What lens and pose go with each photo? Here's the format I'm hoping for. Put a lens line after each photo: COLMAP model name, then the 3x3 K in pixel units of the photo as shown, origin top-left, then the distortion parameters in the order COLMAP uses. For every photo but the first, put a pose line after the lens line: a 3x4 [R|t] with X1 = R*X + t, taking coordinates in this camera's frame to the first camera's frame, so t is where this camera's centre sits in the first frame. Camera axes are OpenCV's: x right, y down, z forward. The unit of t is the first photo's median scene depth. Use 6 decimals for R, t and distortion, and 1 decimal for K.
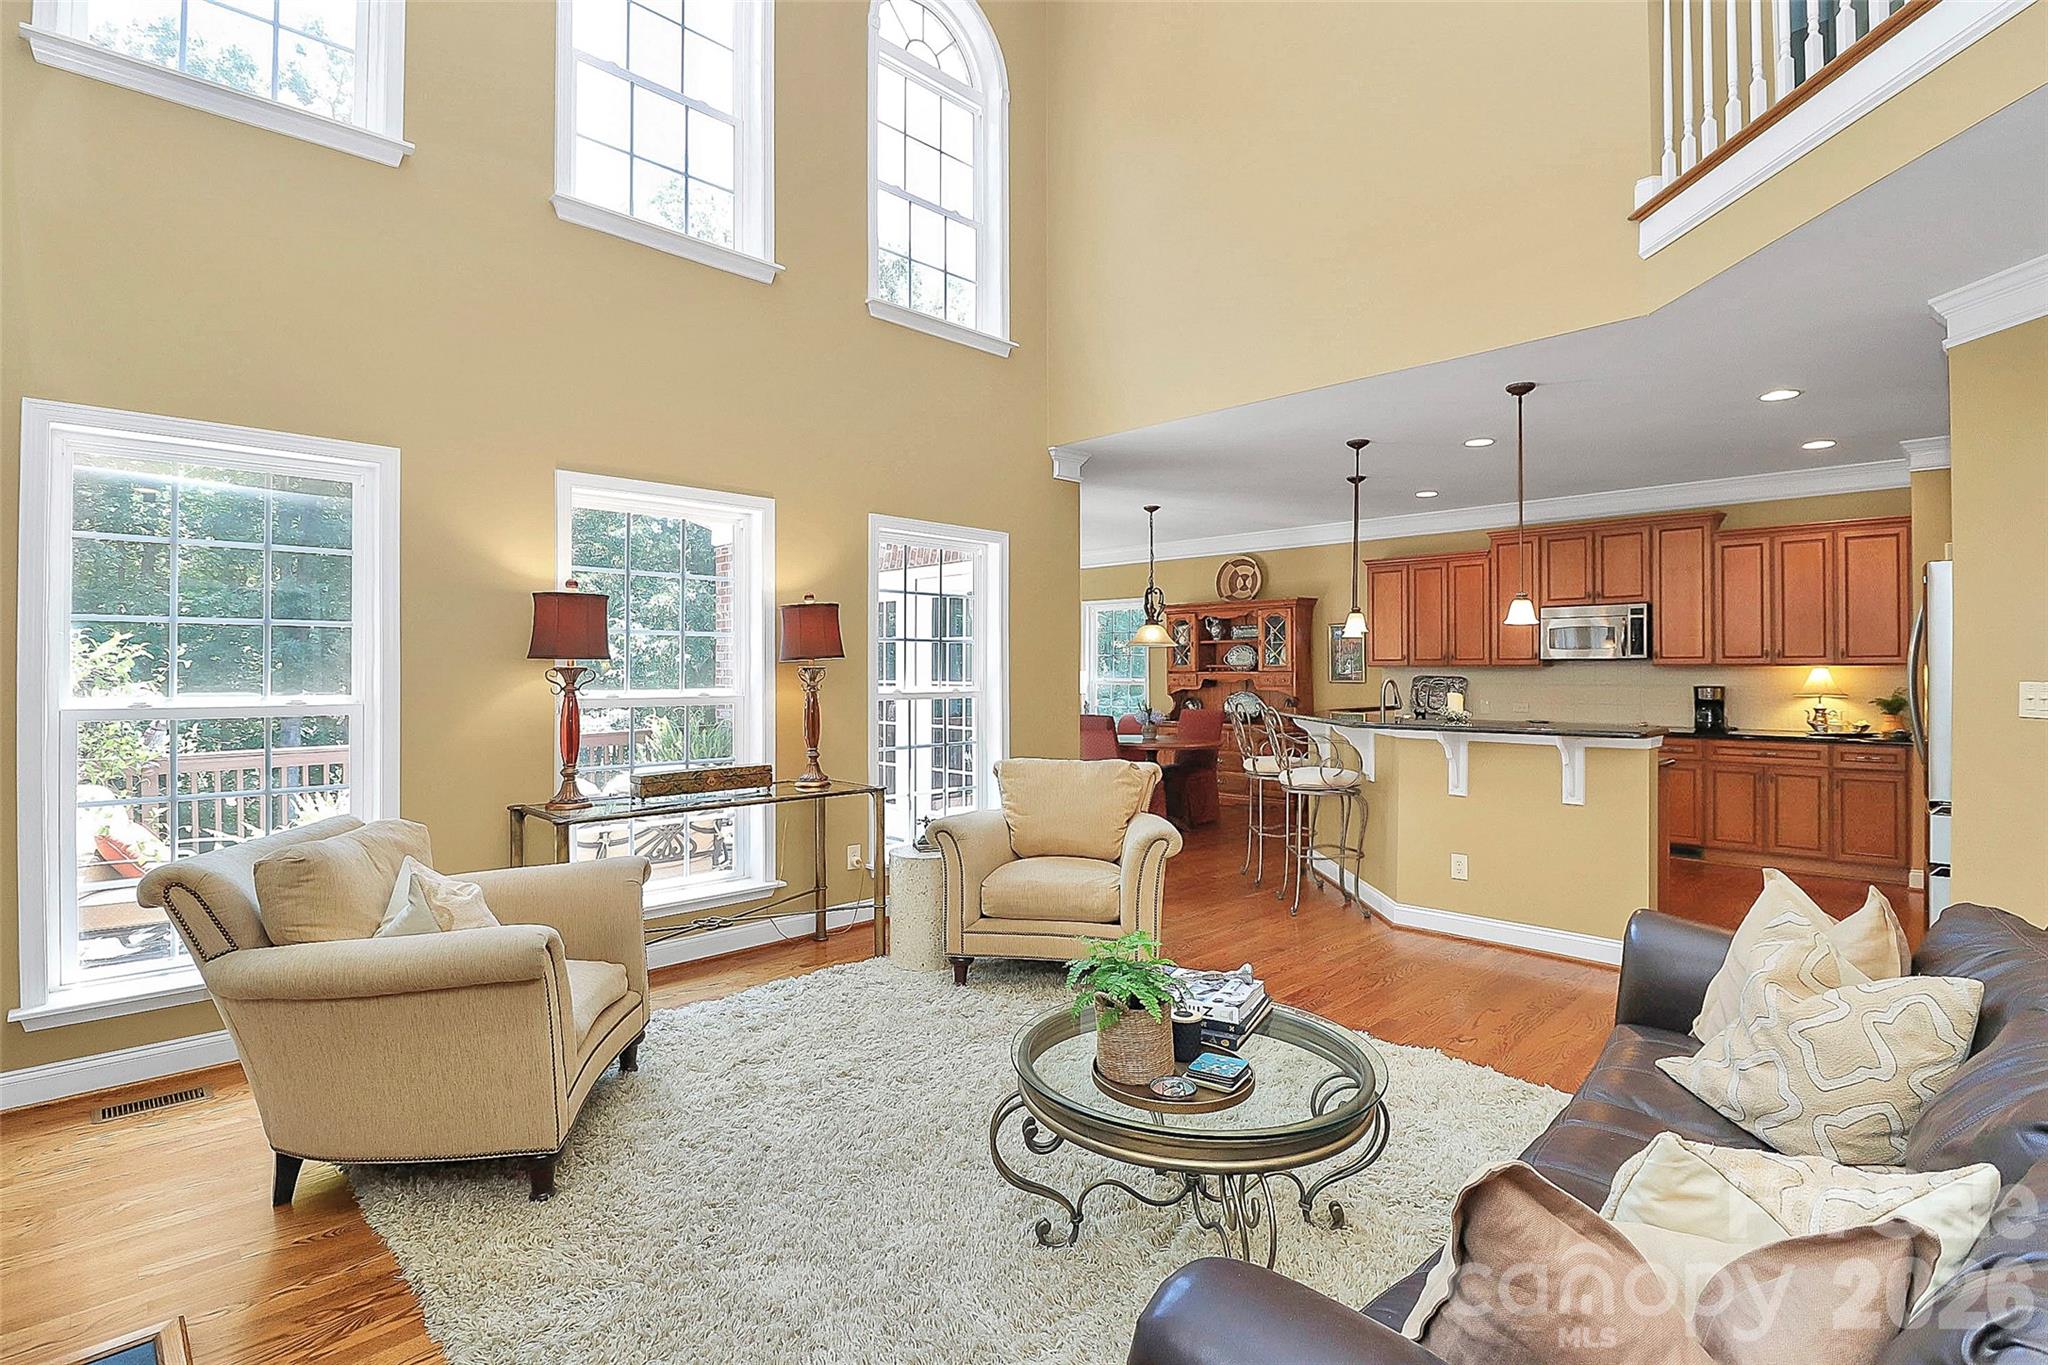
lens RADIAL K [[986.4, 0, 1012.5], [0, 986.4, 669.3], [0, 0, 1]] dist [0.000557, 0.000220]
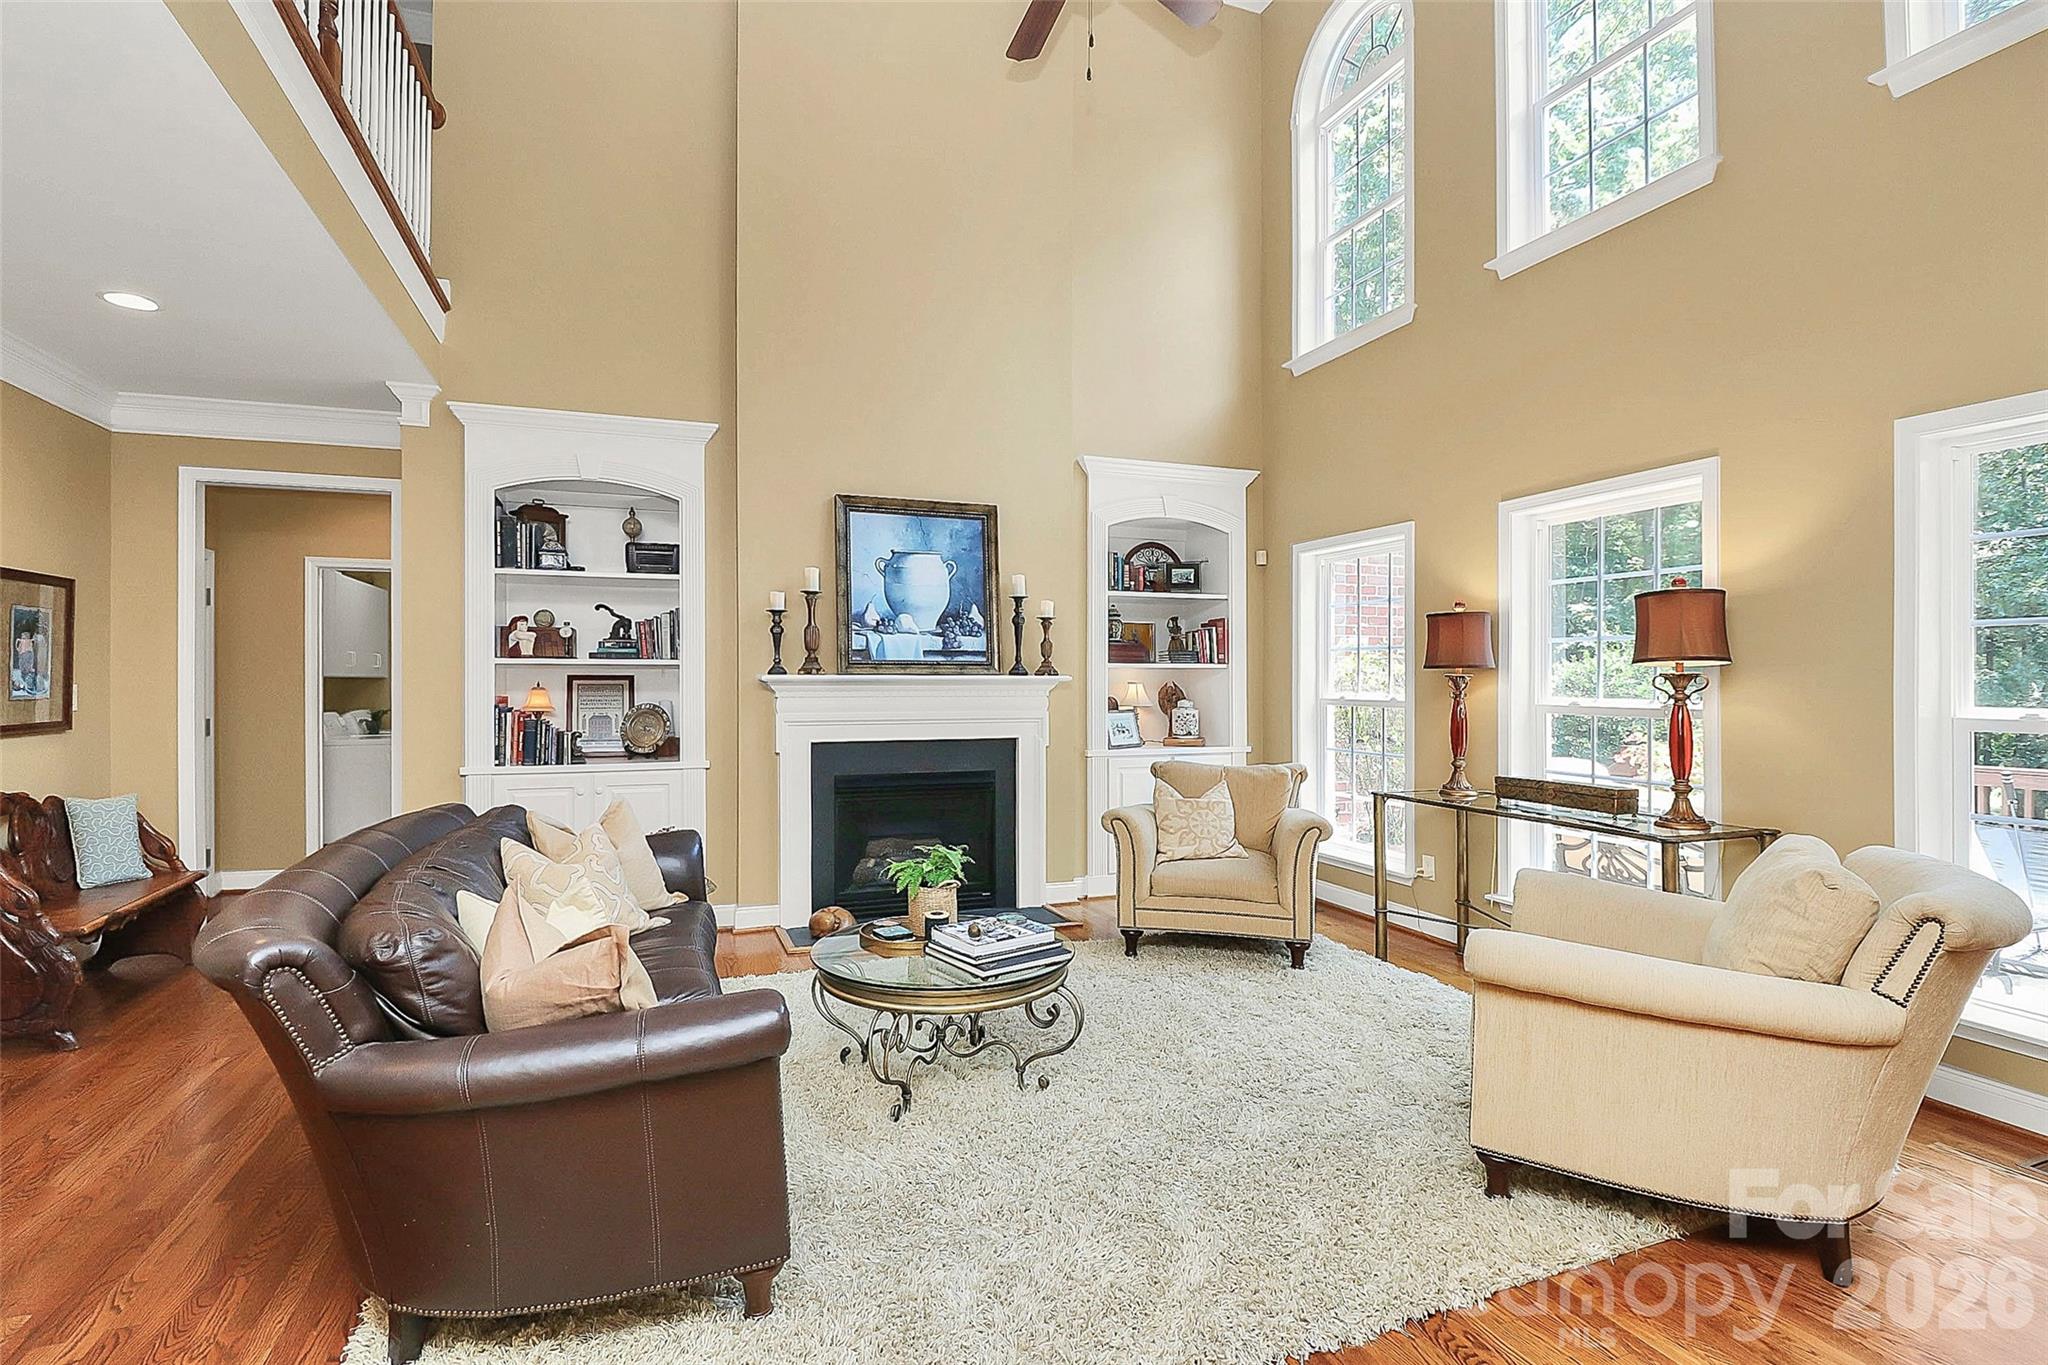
lens RADIAL K [[980.9, 0, 1024.0], [0, 980.9, 682.5], [0, 0, 1]] dist [0.002574, -0.010524]
pose [[-0.402245, 0.002490, -0.915529, 0.450247], [-0.000571, 0.999995, 0.002970, 0.001713], [0.915532, 0.001718, -0.402242, 0.541531]]
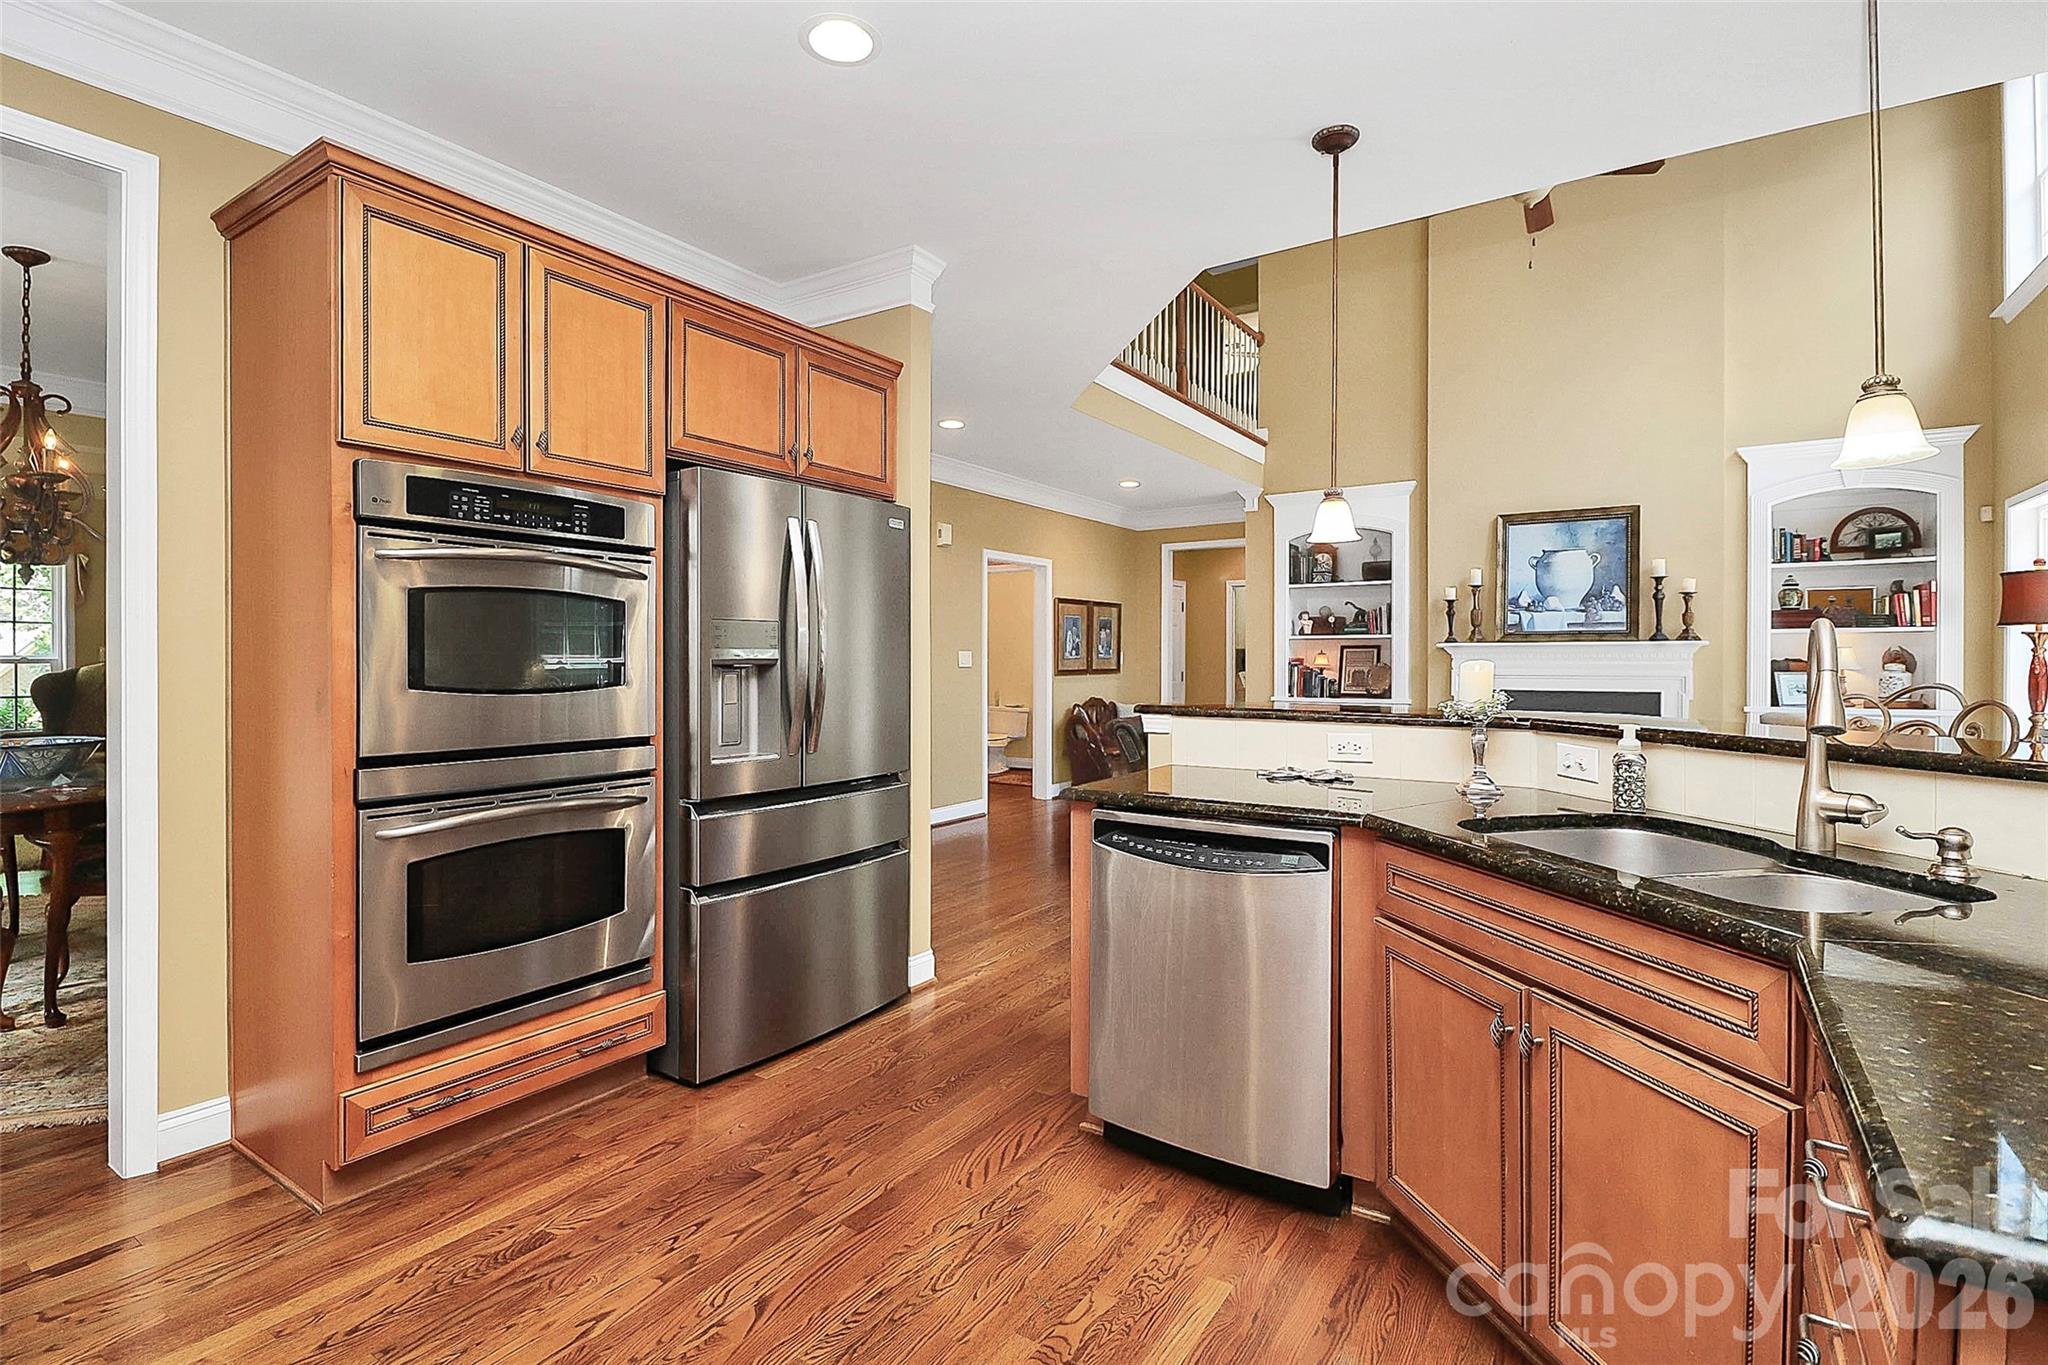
lens RADIAL K [[966.3, 0, 1017.4], [0, 966.3, 665.0], [0, 0, 1]] dist [0.001125, -0.011264]
pose [[-0.978122, 0.002016, -0.208024, 0.544994], [0.001093, 0.999989, 0.004551, 0.016758], [0.208031, 0.004224, -0.978113, 1.016104]]
